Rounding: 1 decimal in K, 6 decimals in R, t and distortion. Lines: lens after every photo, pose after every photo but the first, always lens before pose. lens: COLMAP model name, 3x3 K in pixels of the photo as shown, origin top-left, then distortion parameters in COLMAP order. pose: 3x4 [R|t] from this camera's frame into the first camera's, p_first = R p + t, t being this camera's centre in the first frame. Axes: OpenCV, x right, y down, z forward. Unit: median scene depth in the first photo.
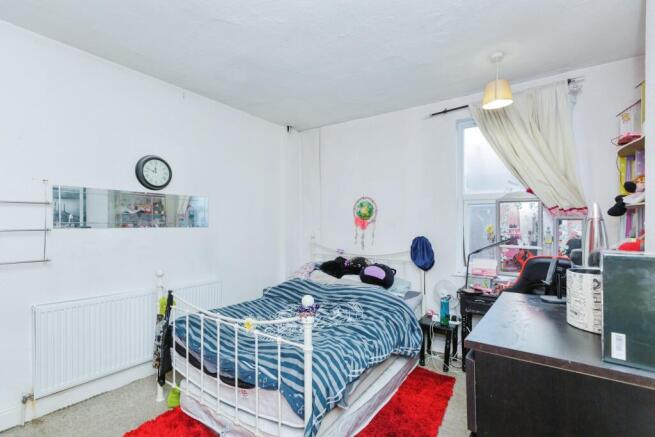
lens RADIAL K [[308.5, 0, 327.3], [0, 308.5, 231.5], [0, 0, 1]] dist [-0.001317, -0.000265]
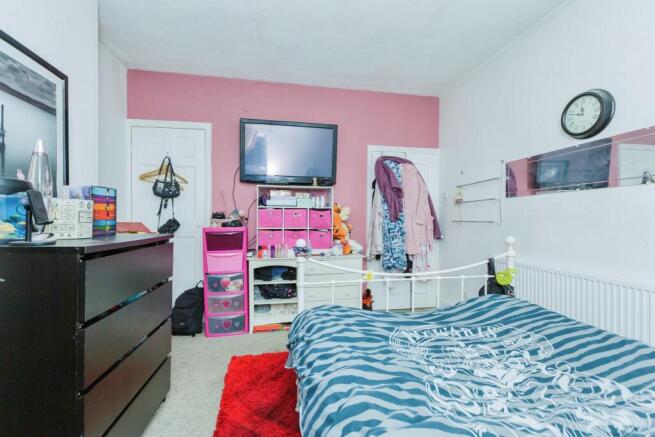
lens RADIAL K [[291.2, 0, 323.7], [0, 291.2, 218.3], [0, 0, 1]] dist [0.000470, -0.000516]
pose [[-0.694482, -0.011174, -0.719423, 0.367739], [-0.015536, 0.999879, -0.000533, 0.065645], [0.719342, 0.010807, -0.694572, 1.036915]]
